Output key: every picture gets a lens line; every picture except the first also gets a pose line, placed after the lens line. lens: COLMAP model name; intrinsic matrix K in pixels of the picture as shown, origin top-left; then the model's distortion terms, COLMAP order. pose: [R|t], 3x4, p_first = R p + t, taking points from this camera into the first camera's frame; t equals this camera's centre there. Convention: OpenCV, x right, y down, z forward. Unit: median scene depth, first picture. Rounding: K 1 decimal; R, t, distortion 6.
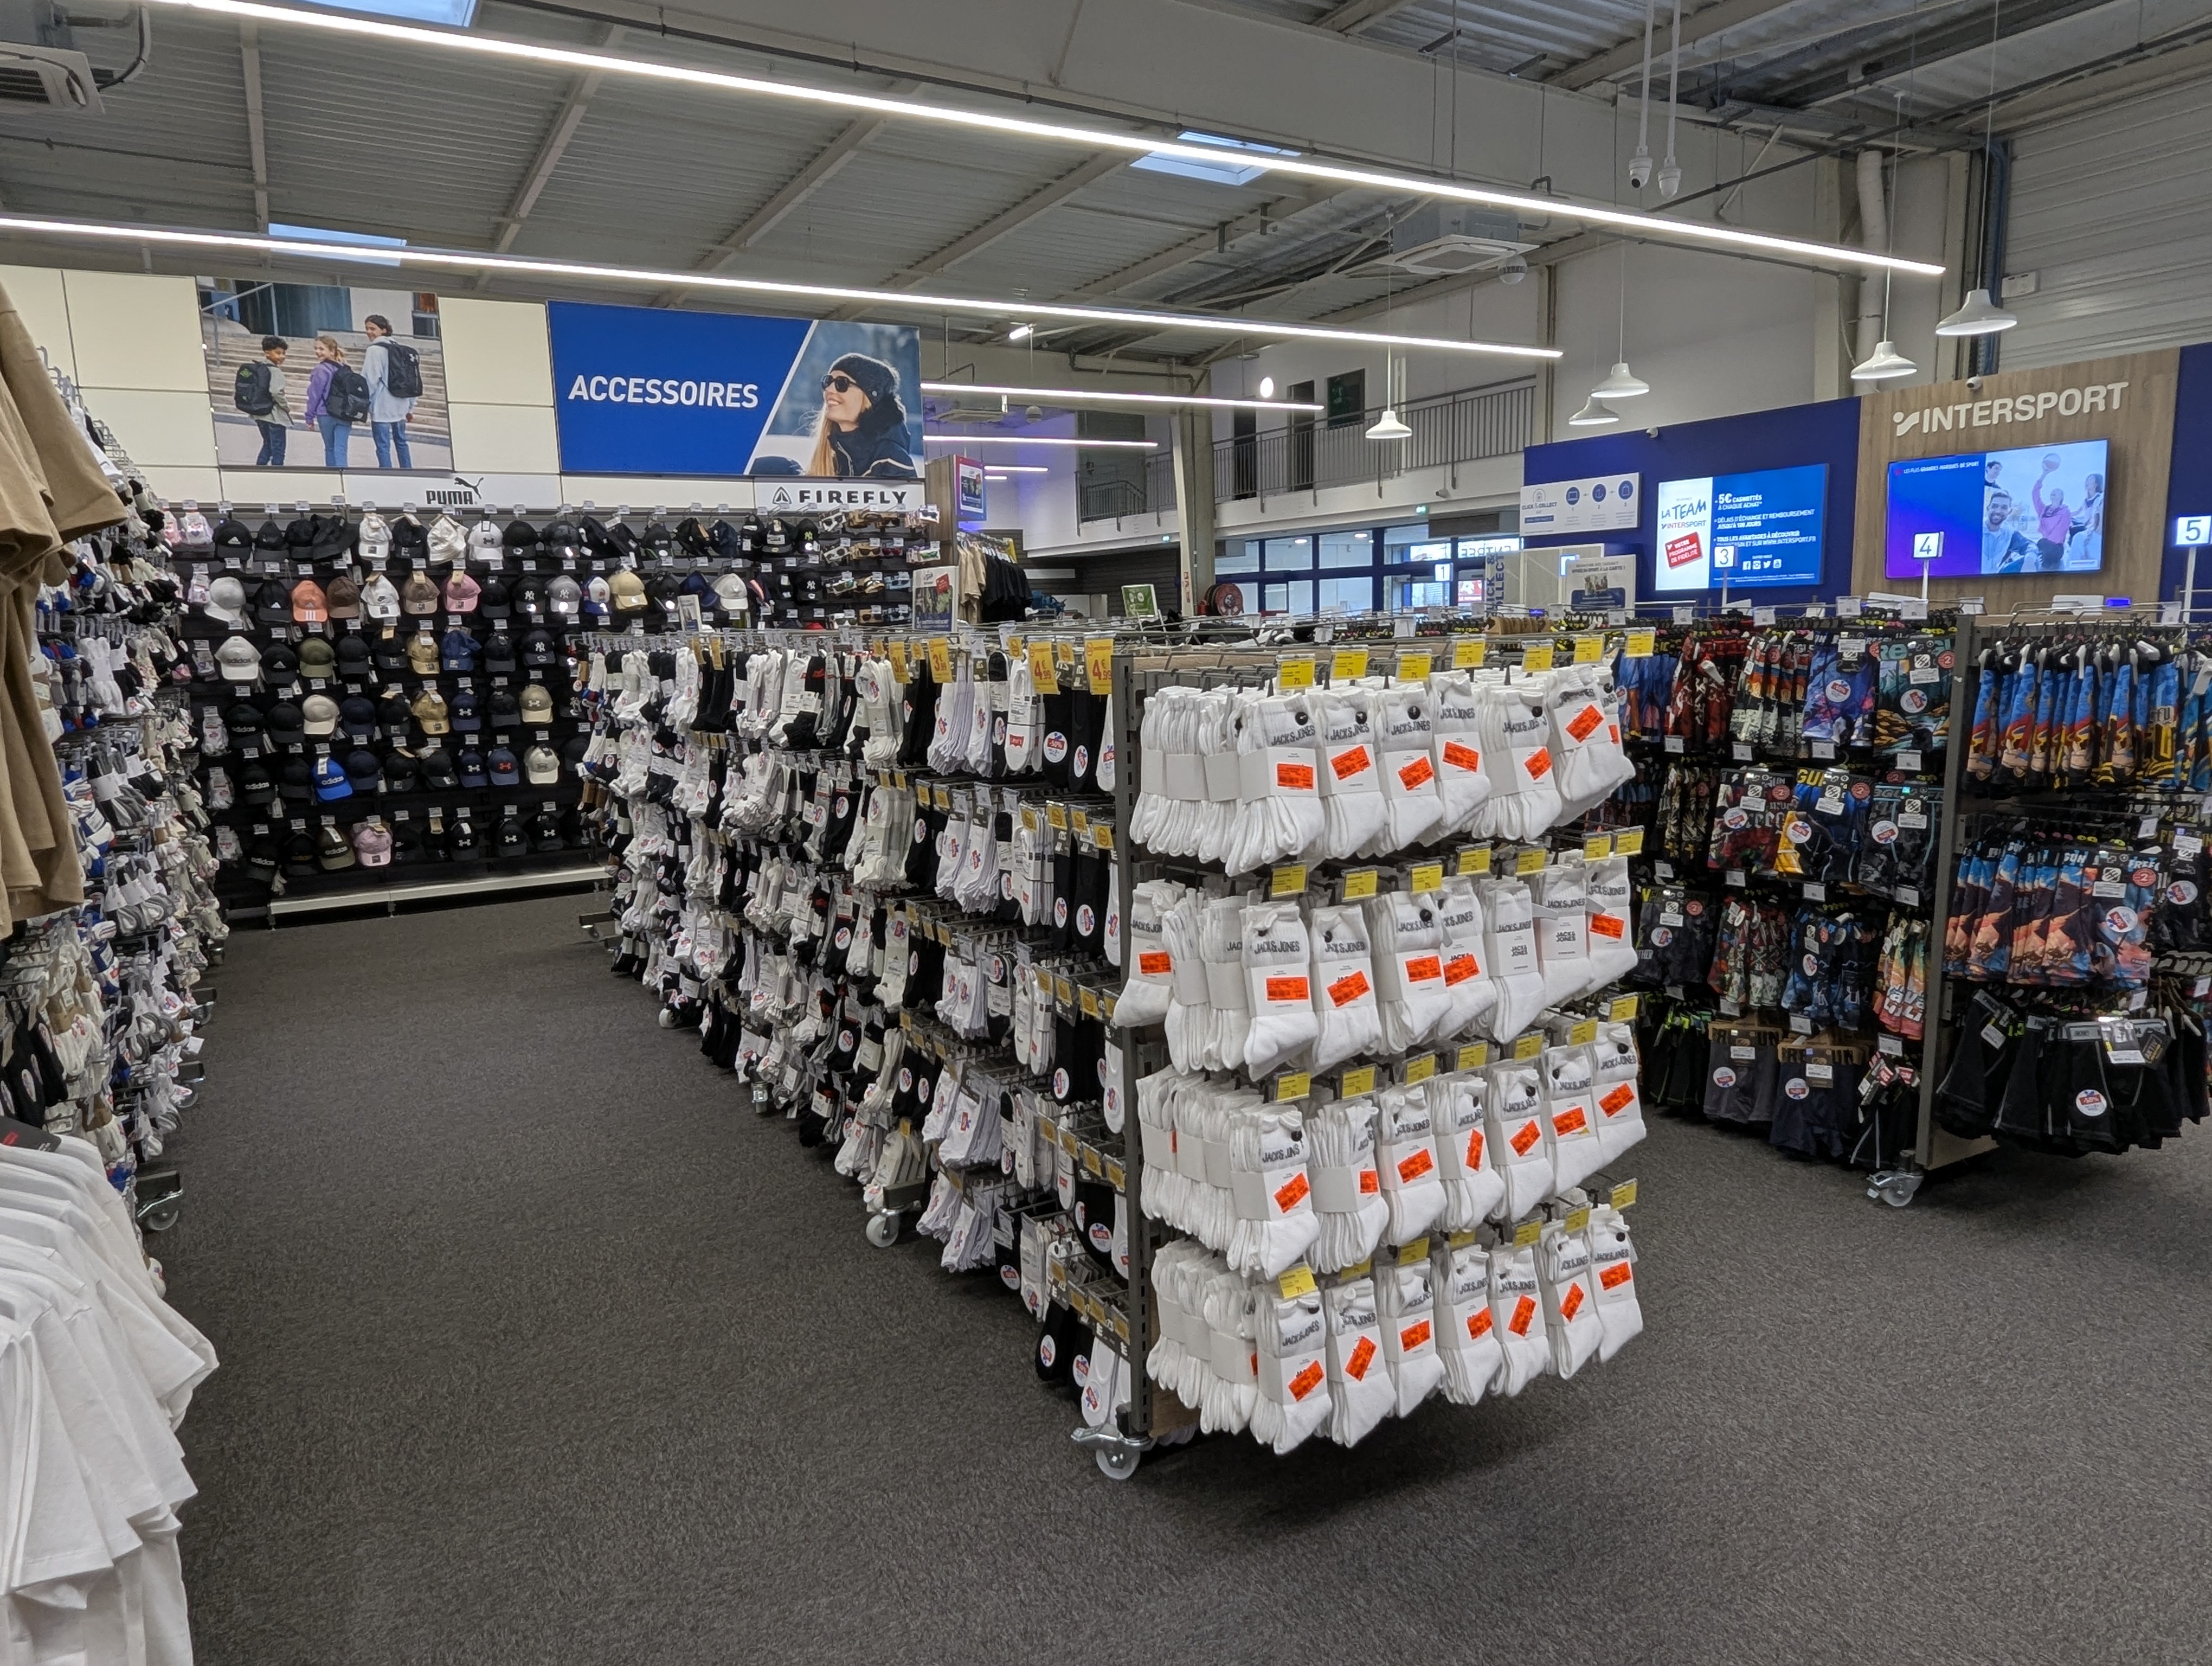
lens RADIAL K [[1395.0, 0, 1106.0], [0, 1395.0, 833.0], [0, 0, 1]] dist [-0.001130, -0.000878]
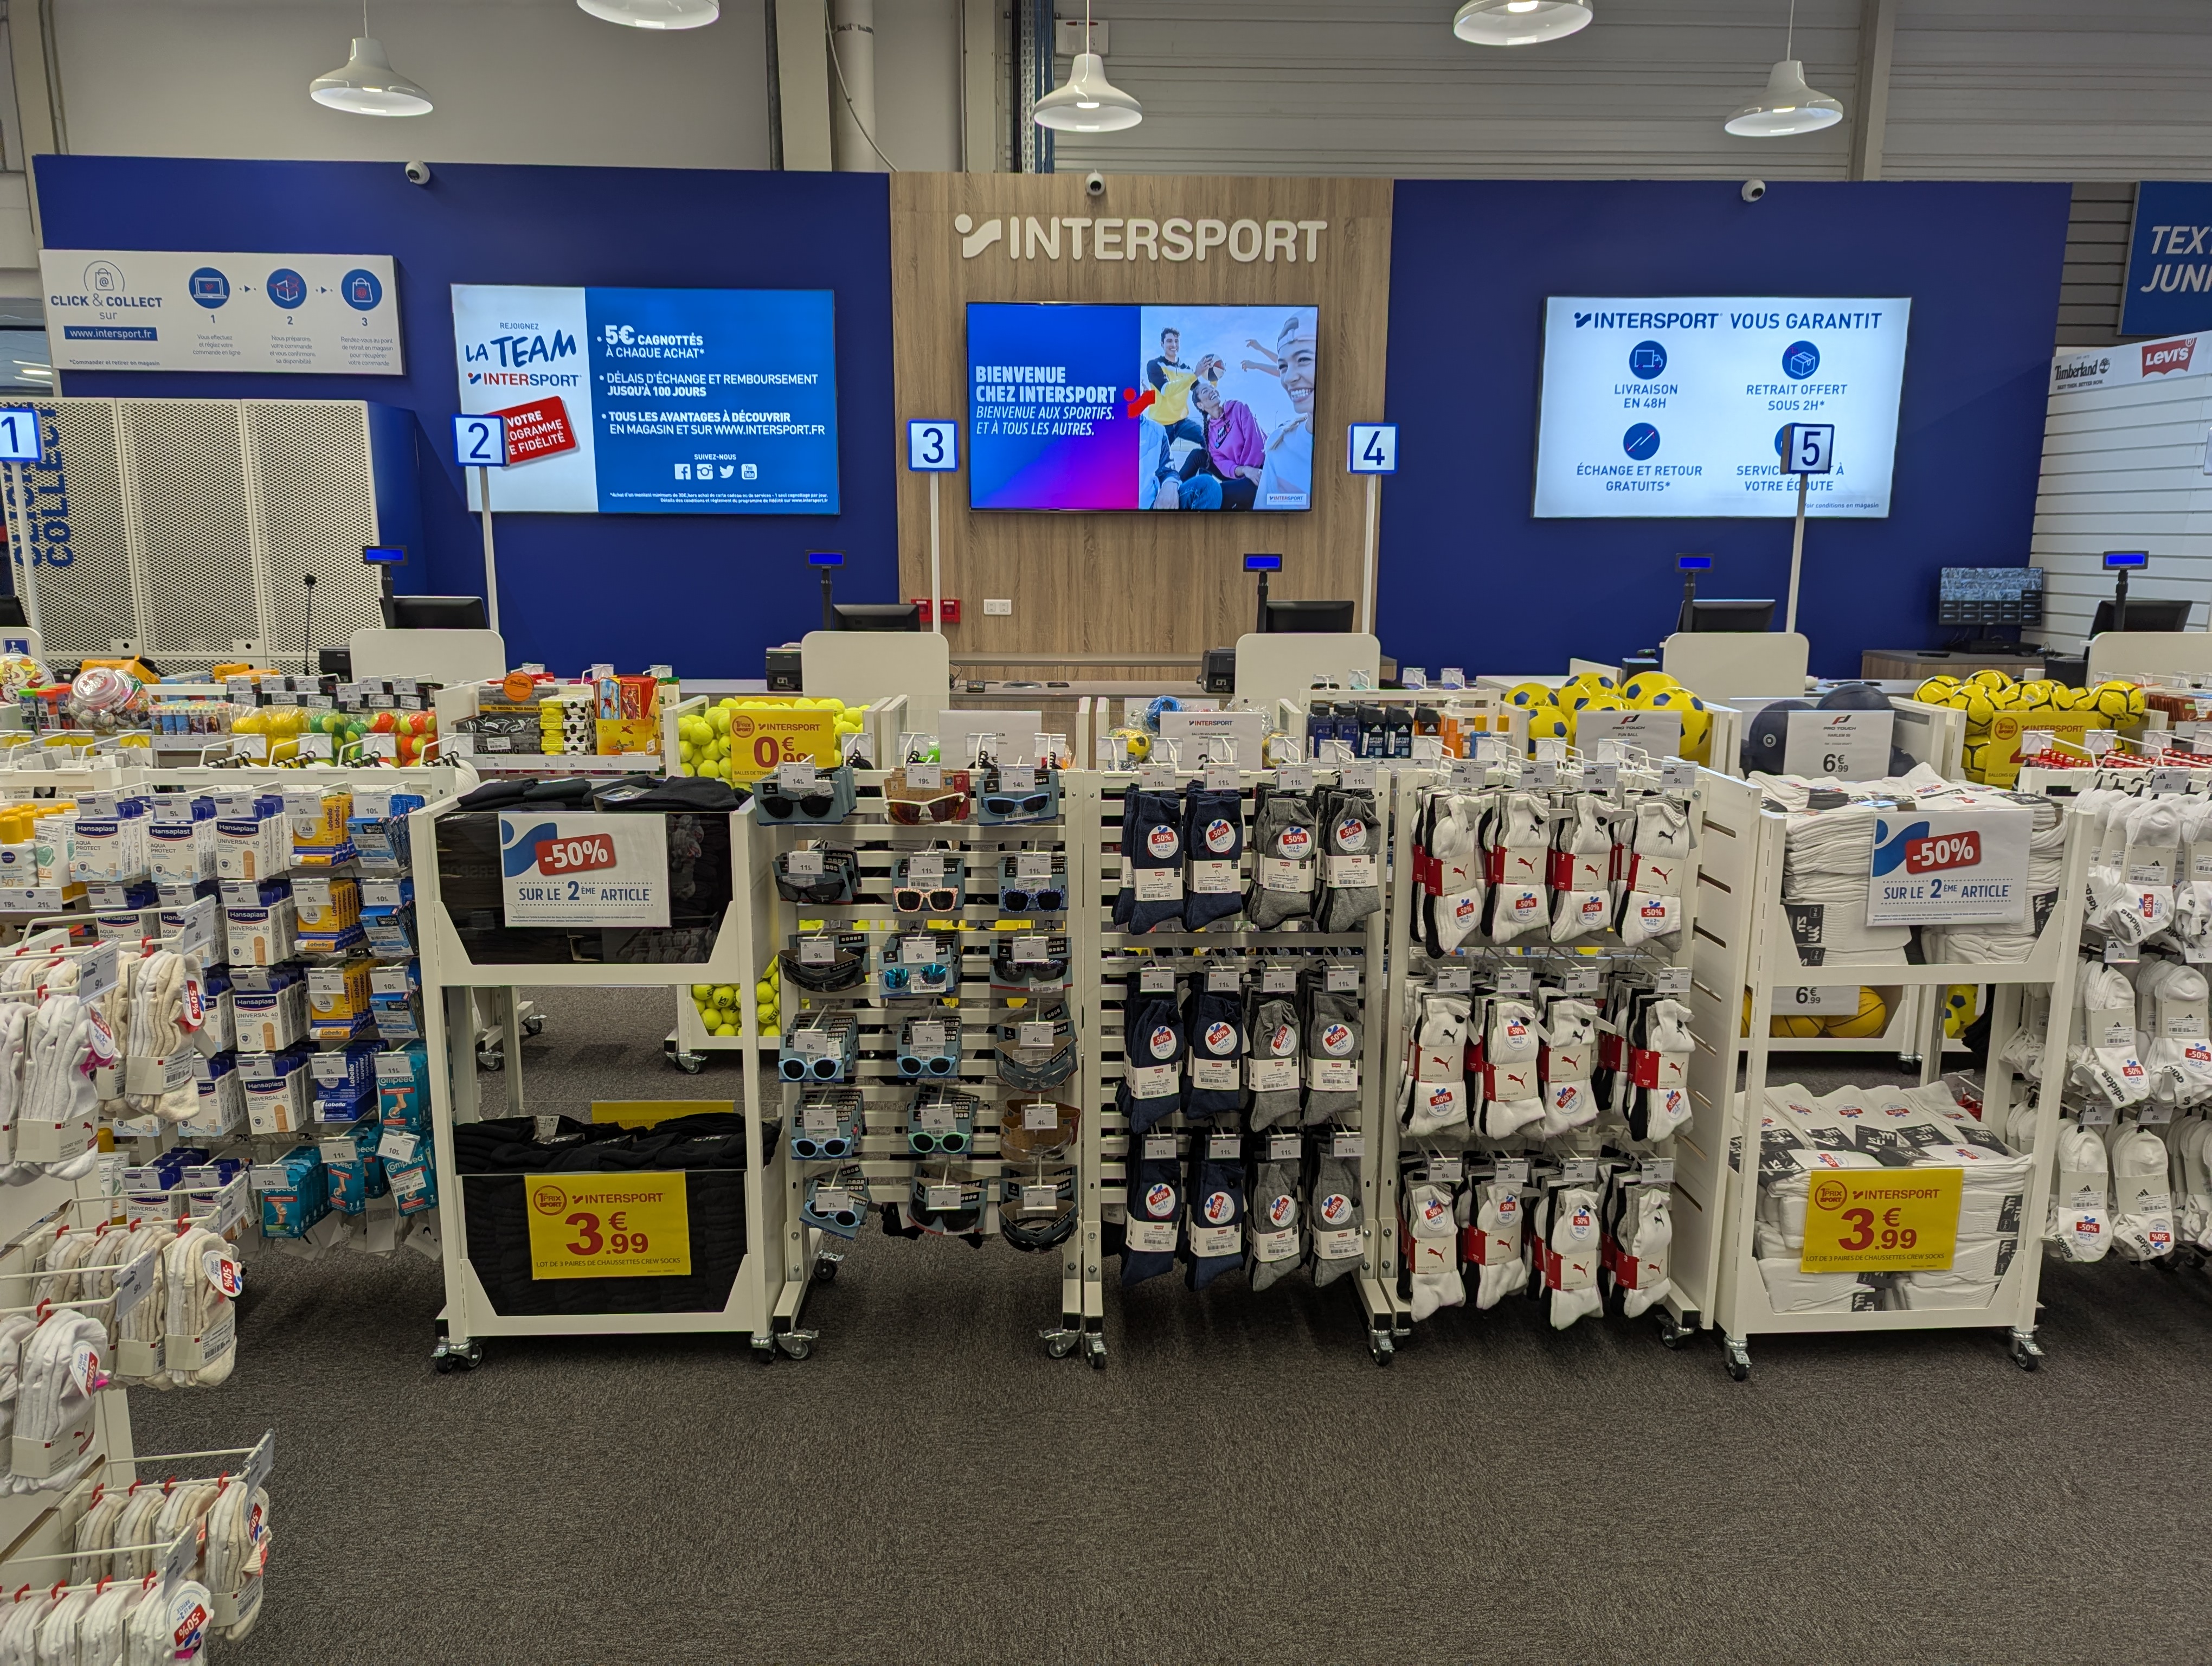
lens RADIAL K [[1573.9, 0, 1110.1], [0, 1573.9, 827.8], [0, 0, 1]] dist [0.059972, -0.057188]
pose [[0.455452, -0.133822, 0.880145, -0.006080], [0.120296, 0.988822, 0.088096, -0.095449], [-0.882095, 0.065754, 0.466459, 0.606580]]
